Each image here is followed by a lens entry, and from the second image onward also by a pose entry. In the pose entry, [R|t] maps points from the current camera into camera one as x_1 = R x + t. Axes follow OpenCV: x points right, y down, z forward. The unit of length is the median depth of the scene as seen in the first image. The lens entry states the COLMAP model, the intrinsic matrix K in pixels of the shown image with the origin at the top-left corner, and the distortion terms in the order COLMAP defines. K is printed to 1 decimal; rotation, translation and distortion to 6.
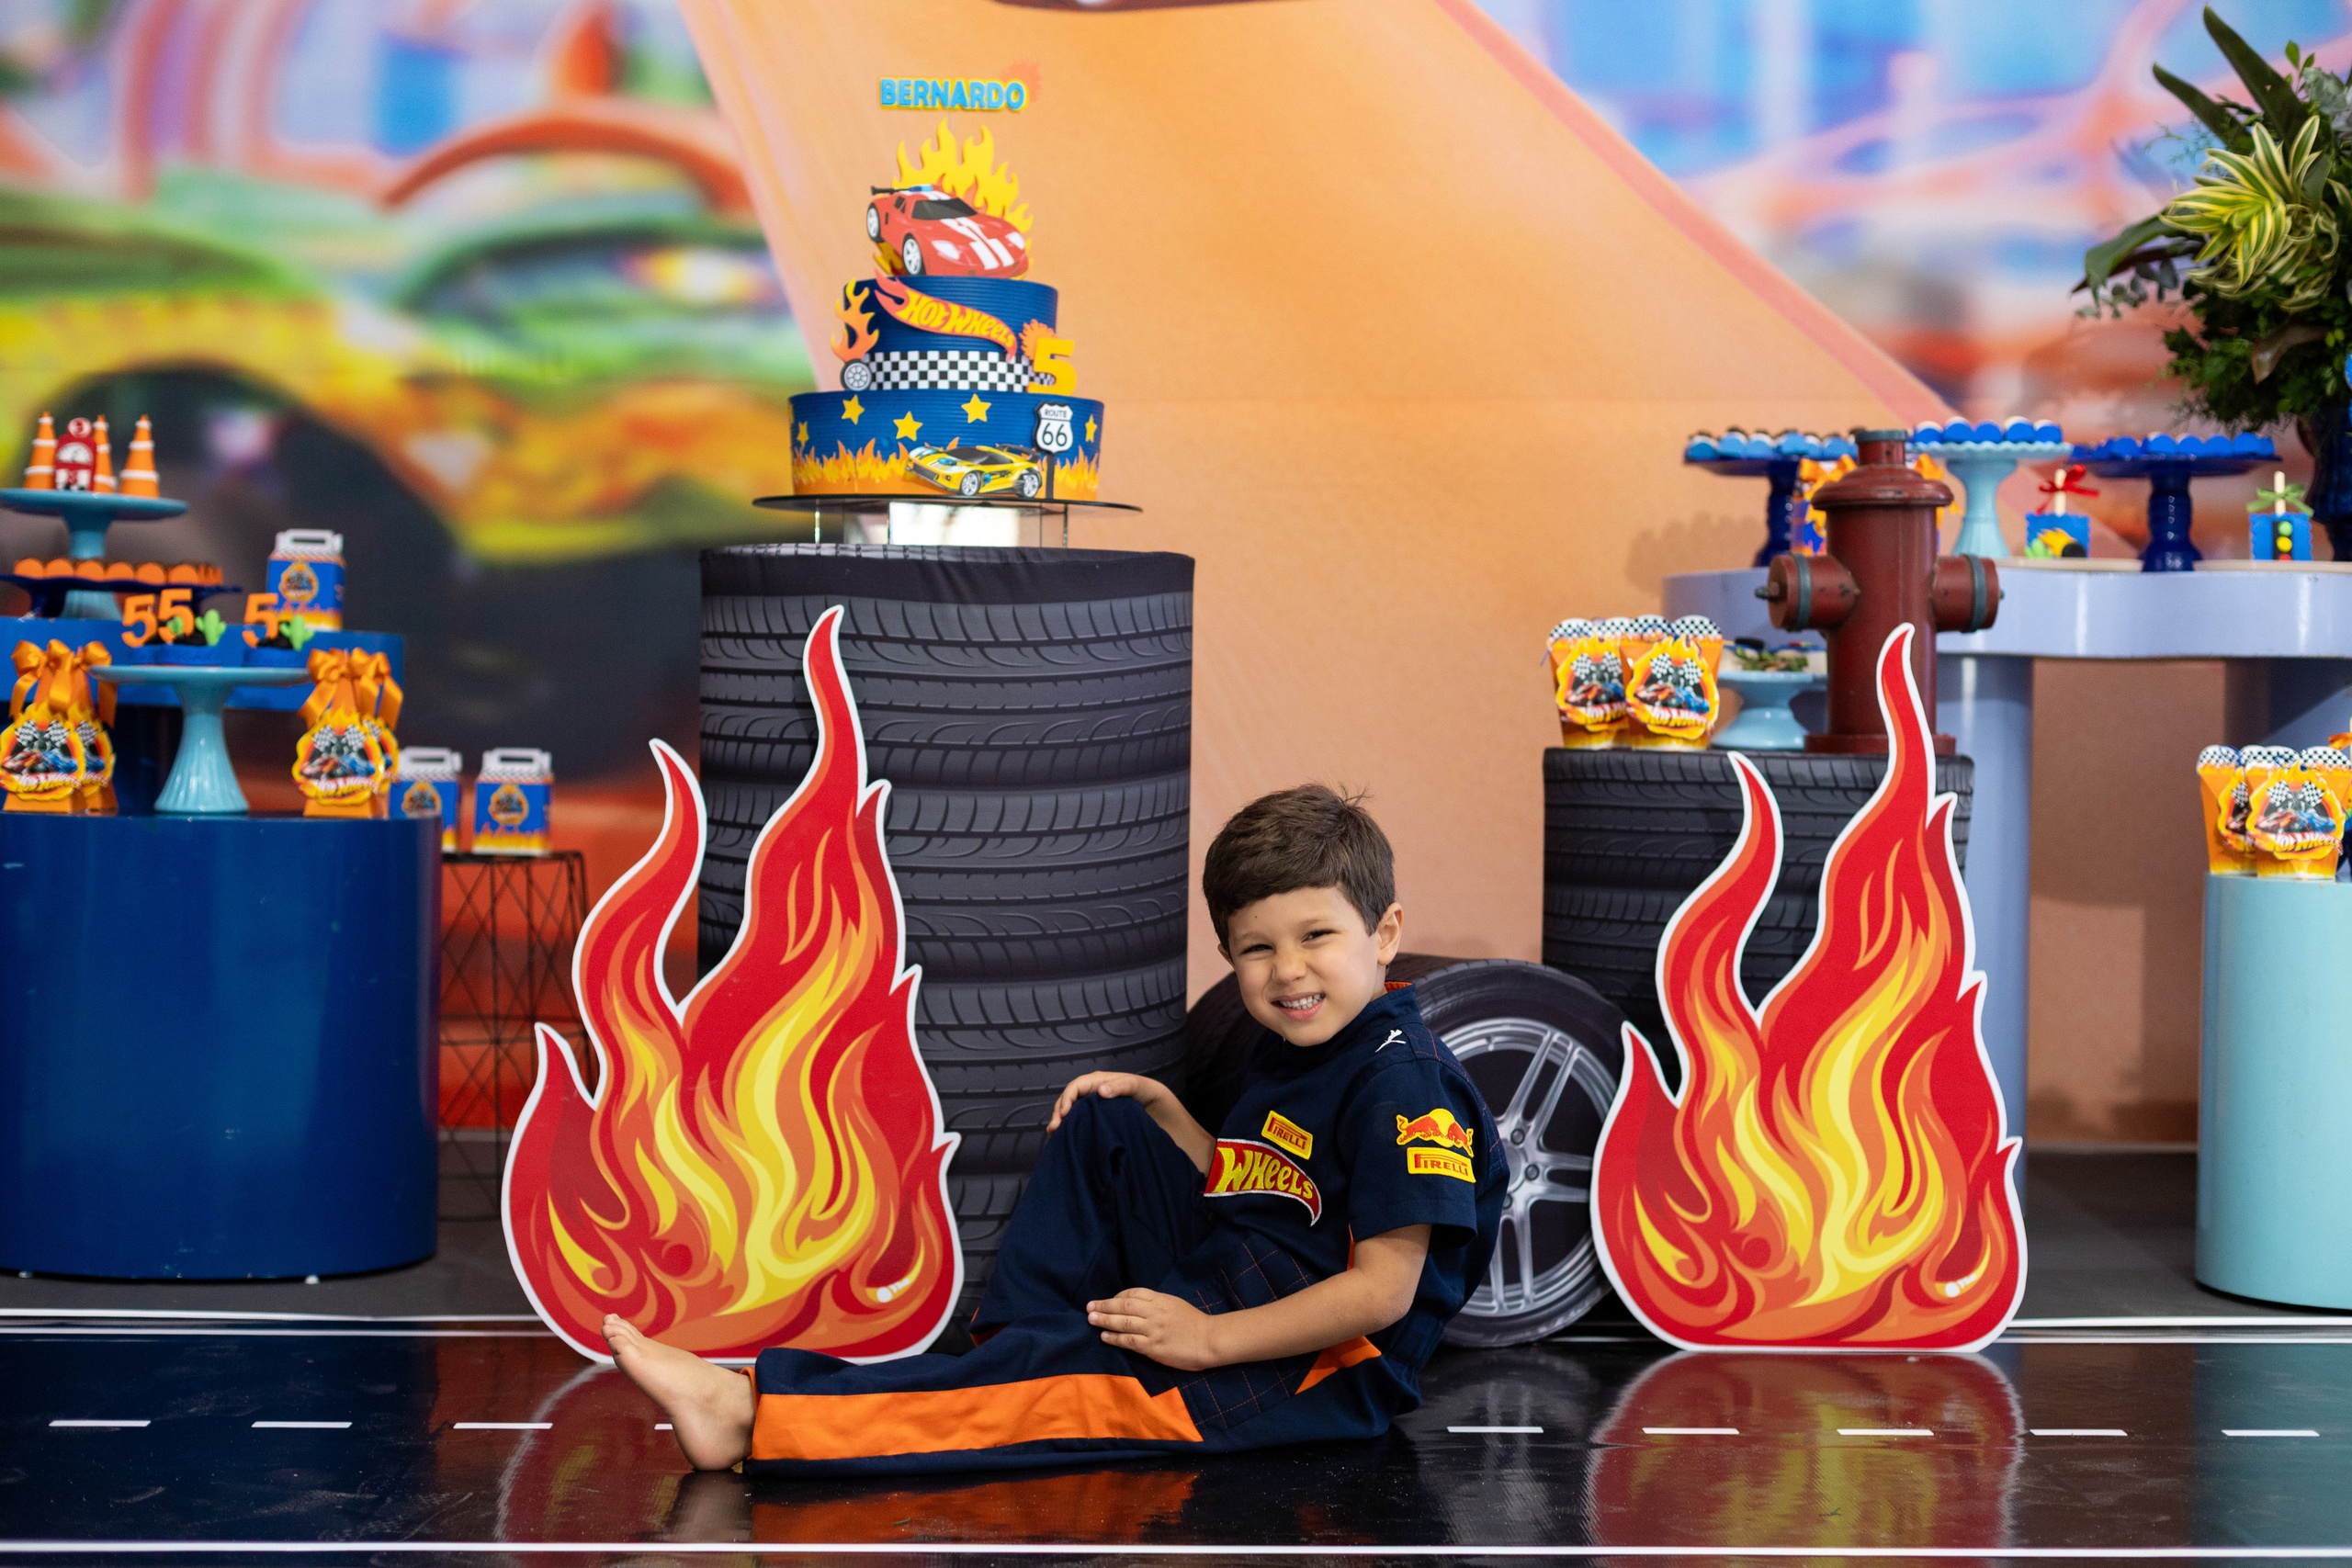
lens RADIAL K [[3467.0, 0, 1197.4], [0, 3467.0, 767.4], [0, 0, 1]] dist [0.008434, -0.115187]
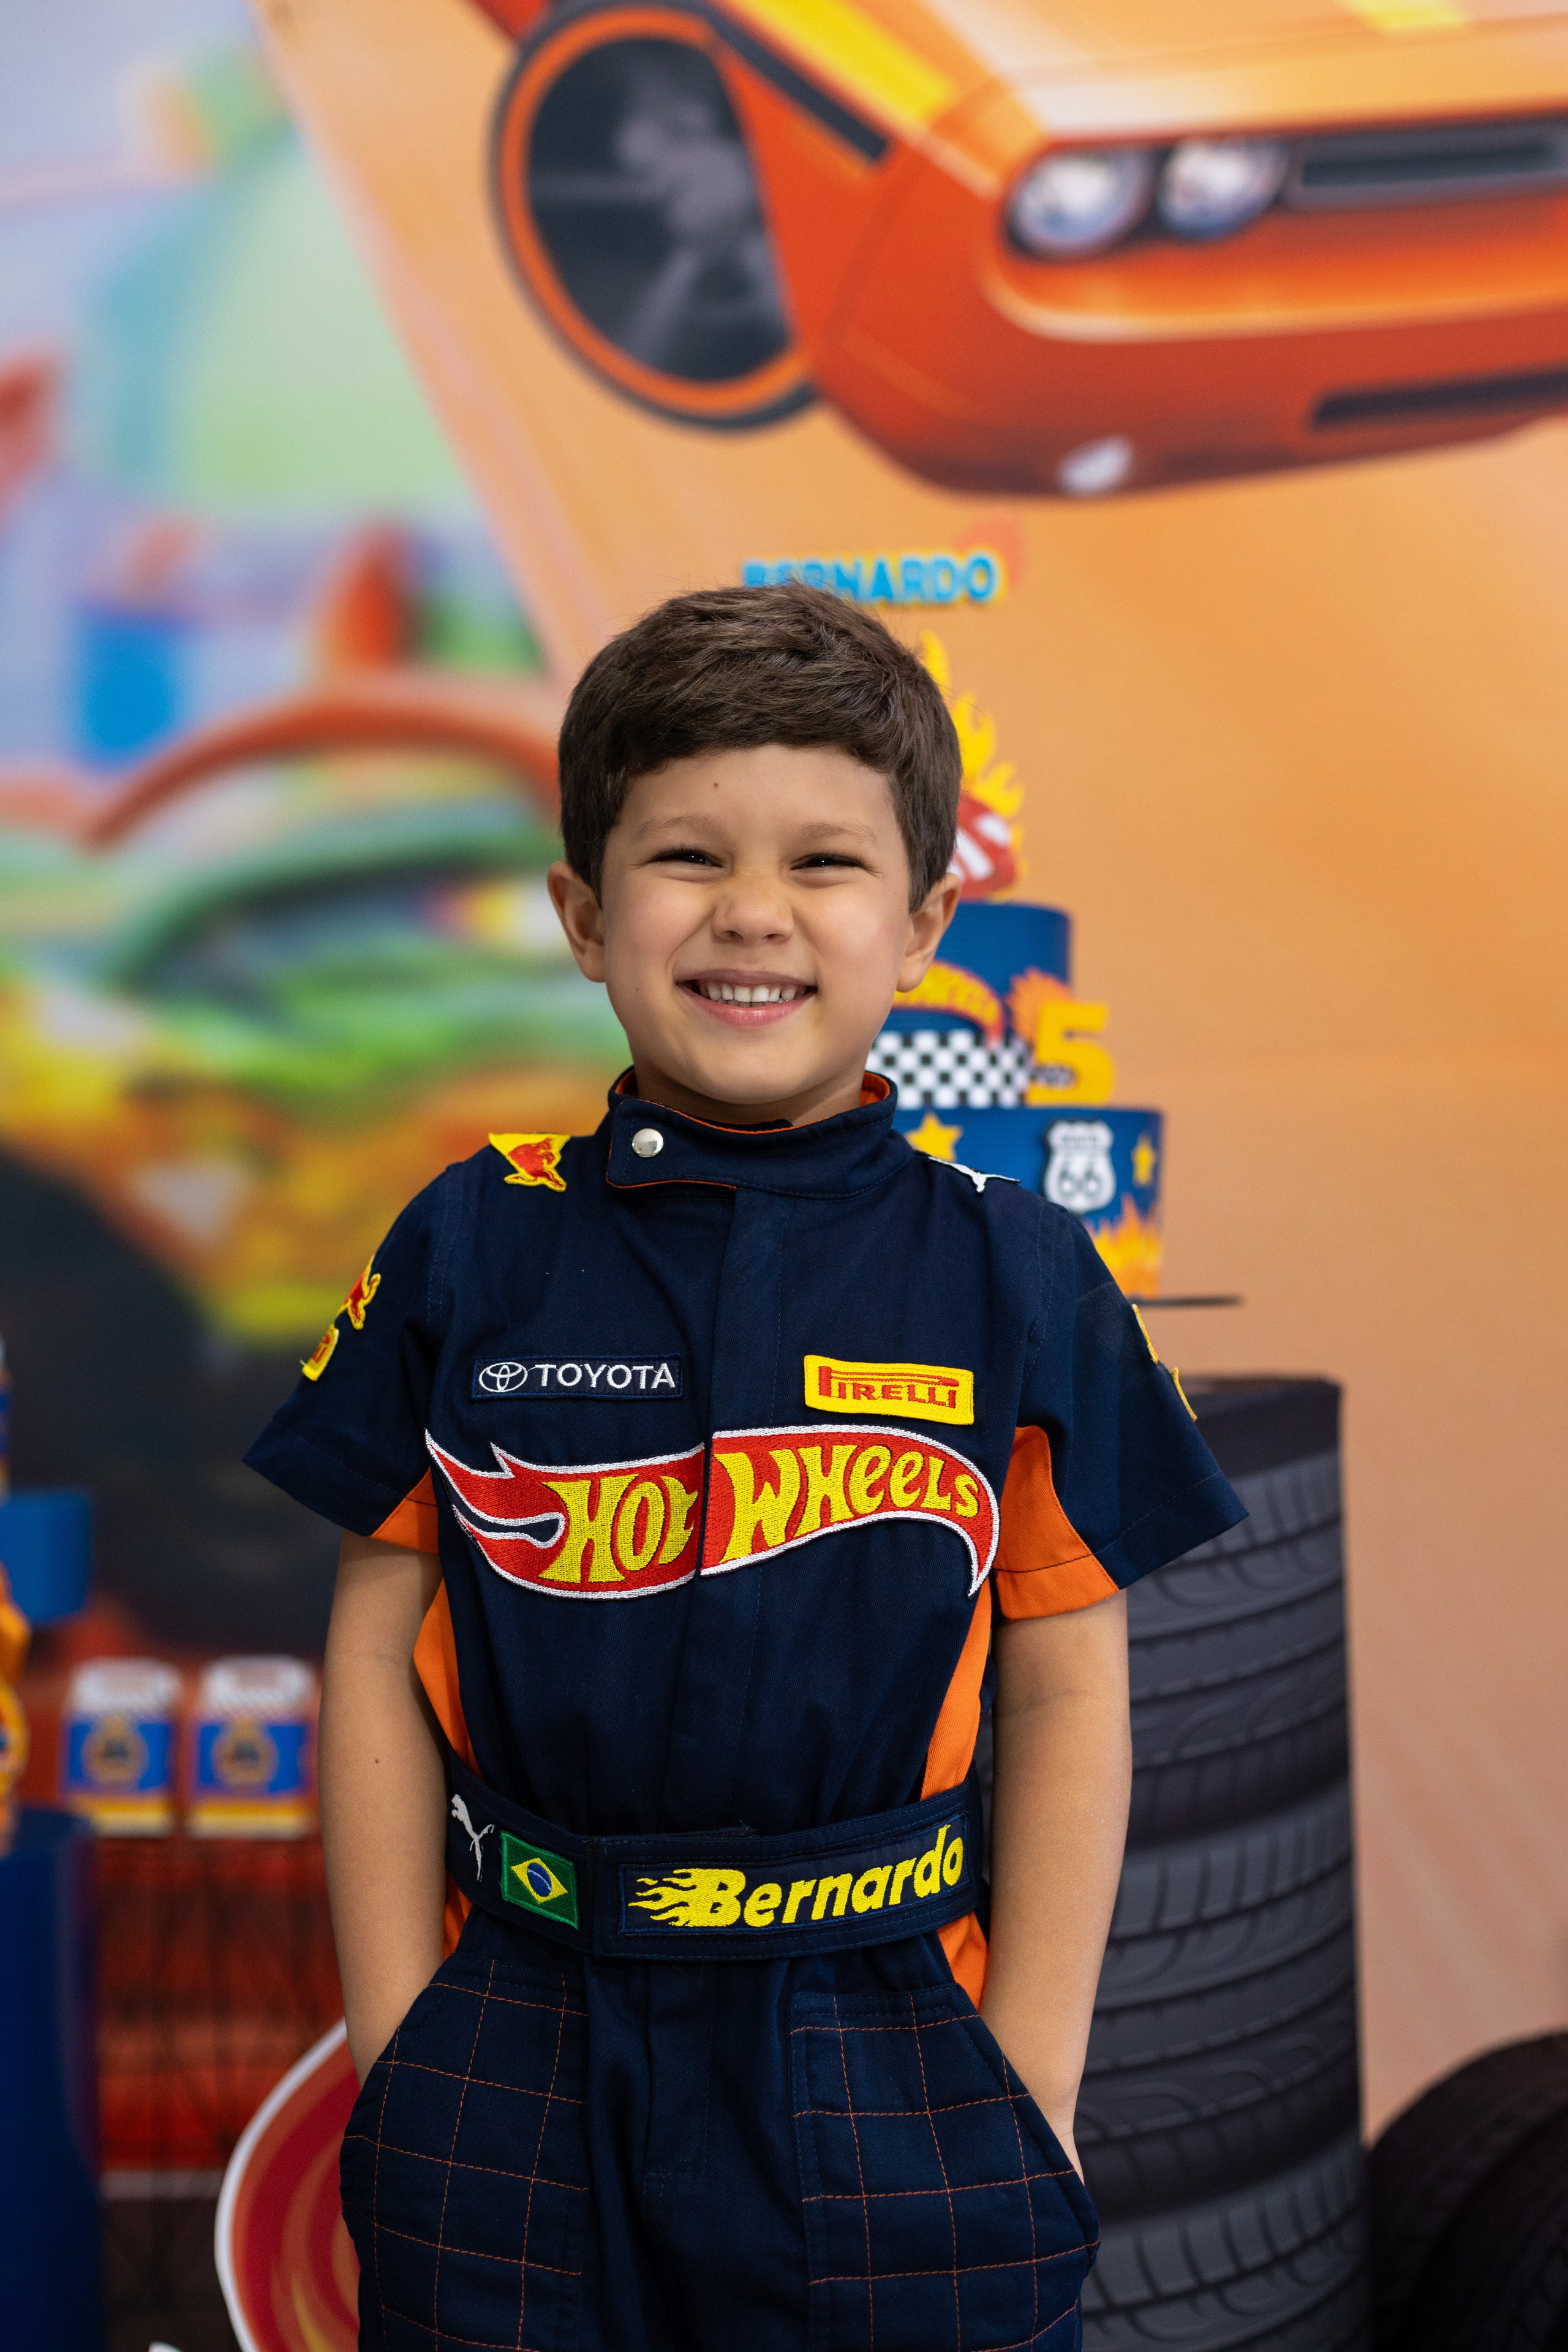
lens RADIAL K [[3583.3, 0, 784.0], [0, 3583.3, 1176.0], [0, 0, 1]] dist [-0.017816, -0.067304]
pose [[0.992173, -0.048025, -0.115267, -0.021698], [0.040907, 0.997153, -0.063342, -0.060761], [0.117981, 0.058131, 0.991313, 0.423554]]
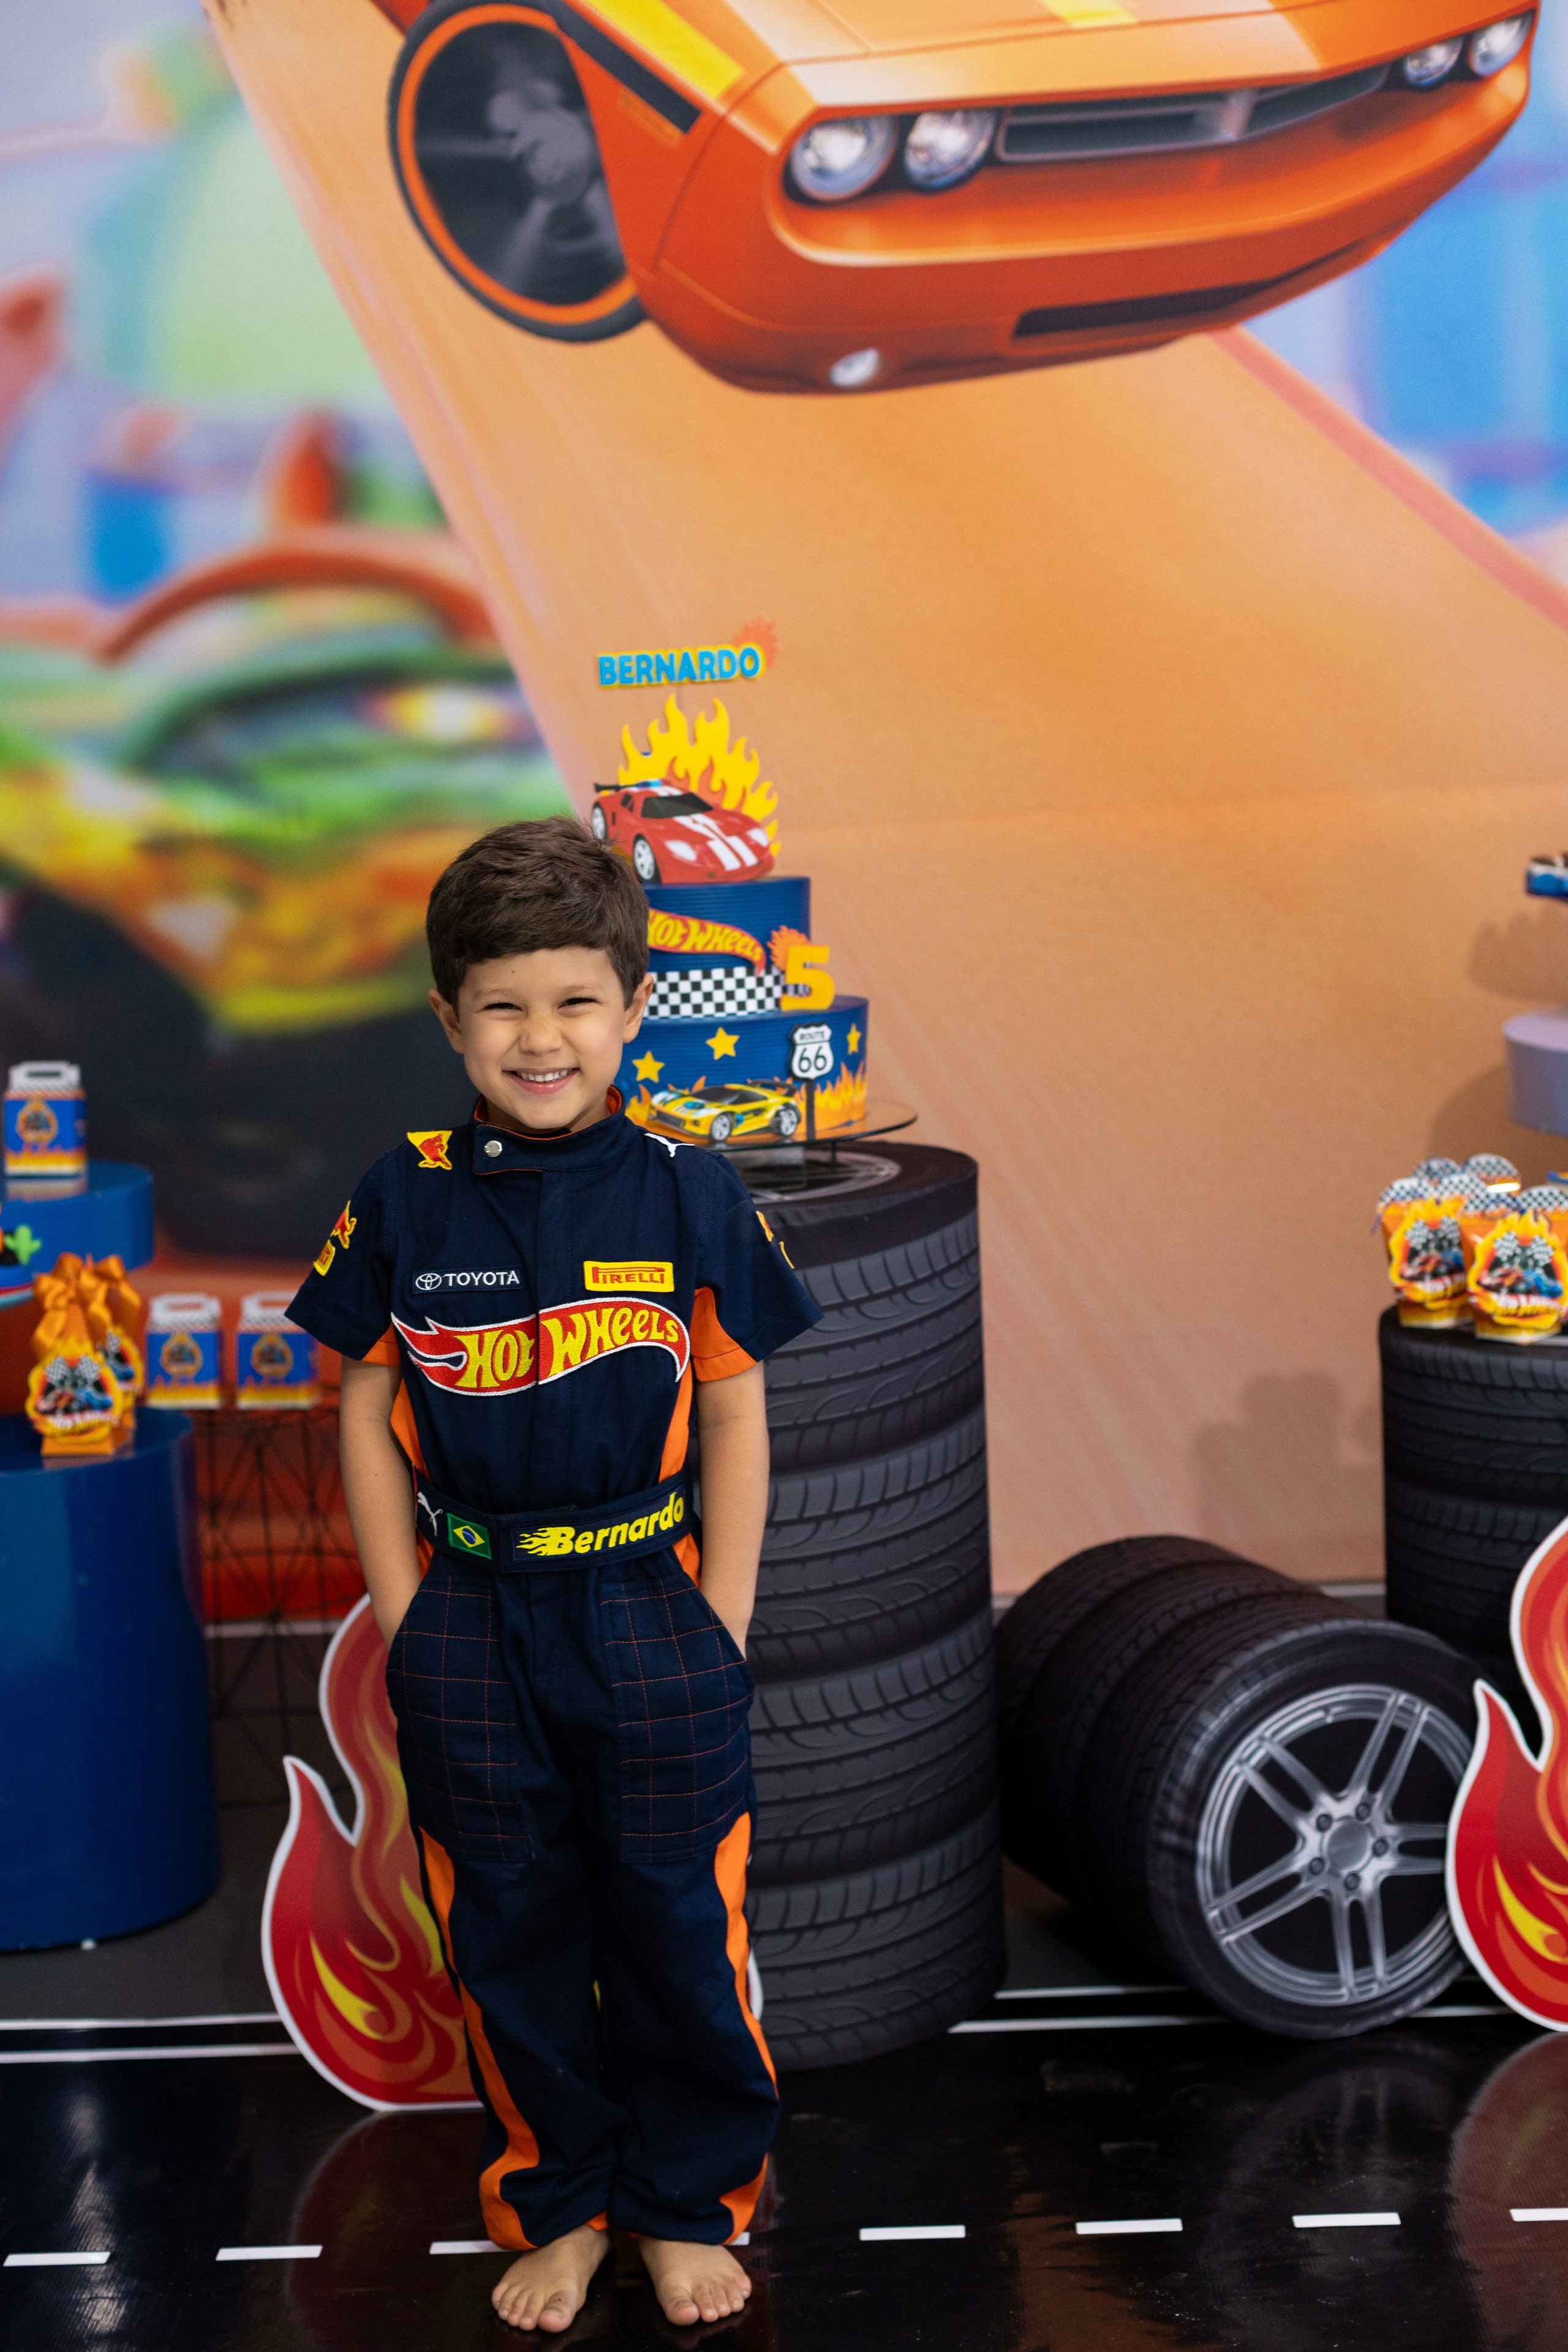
lens RADIAL K [[3467.4, 0, 774.4], [0, 3467.4, 1212.9], [0, 0, 1]] dist [0.008434, -0.115187]
pose [[0.995307, -0.047817, -0.084125, 0.021932], [0.057354, 0.991723, 0.114873, -0.155239], [0.077936, -0.119159, 0.989812, 0.102927]]
